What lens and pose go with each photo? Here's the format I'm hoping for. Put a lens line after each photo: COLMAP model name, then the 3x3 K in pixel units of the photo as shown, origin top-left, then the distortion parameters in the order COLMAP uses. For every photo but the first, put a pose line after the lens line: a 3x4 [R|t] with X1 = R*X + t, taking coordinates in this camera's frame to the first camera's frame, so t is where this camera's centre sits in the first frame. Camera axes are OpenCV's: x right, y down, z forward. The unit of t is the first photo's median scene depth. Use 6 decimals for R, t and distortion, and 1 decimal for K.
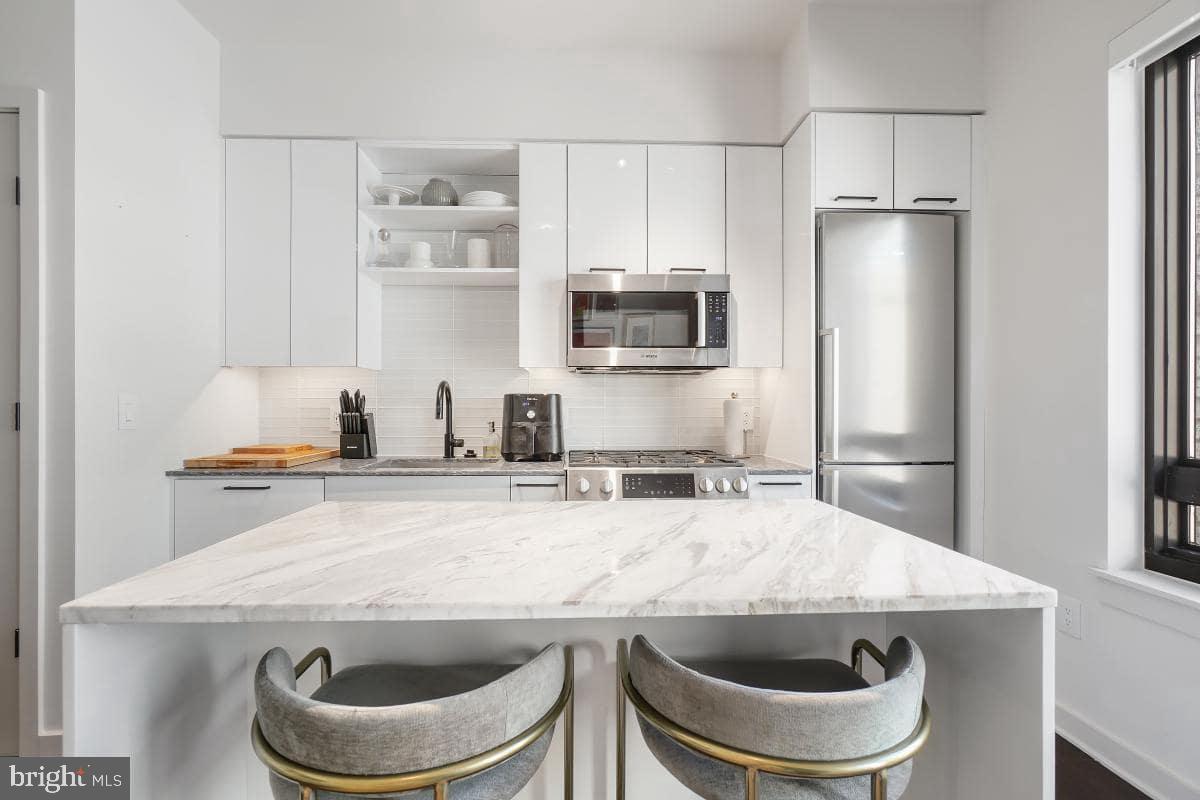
lens RADIAL K [[524.0, 0, 598.4], [0, 524.0, 405.3], [0, 0, 1]] dist [-0.000765, -0.000016]
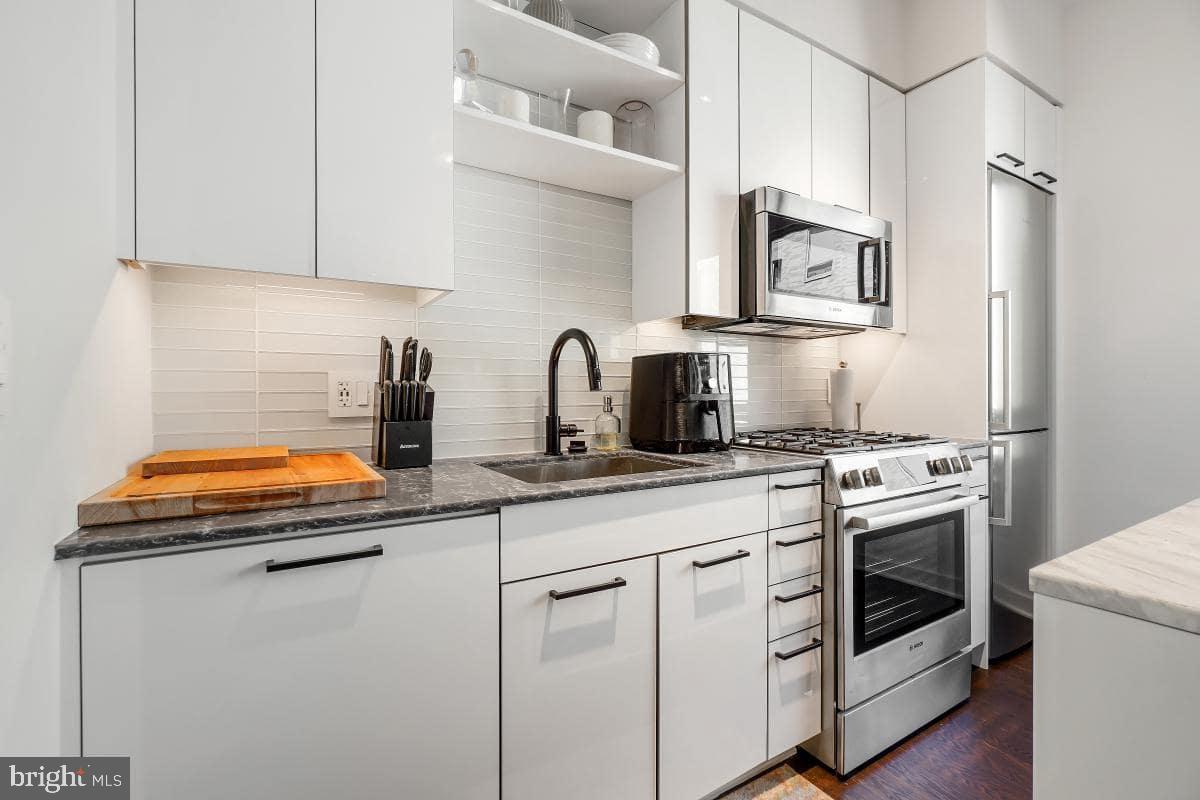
lens RADIAL K [[521.8, 0, 599.3], [0, 521.8, 393.2], [0, 0, 1]] dist [0.002364, 0.000195]
pose [[0.874151, -0.007150, 0.485601, -0.579193], [0.006433, 0.999974, 0.003143, 0.026992], [-0.485611, 0.000376, 0.874175, 0.466286]]
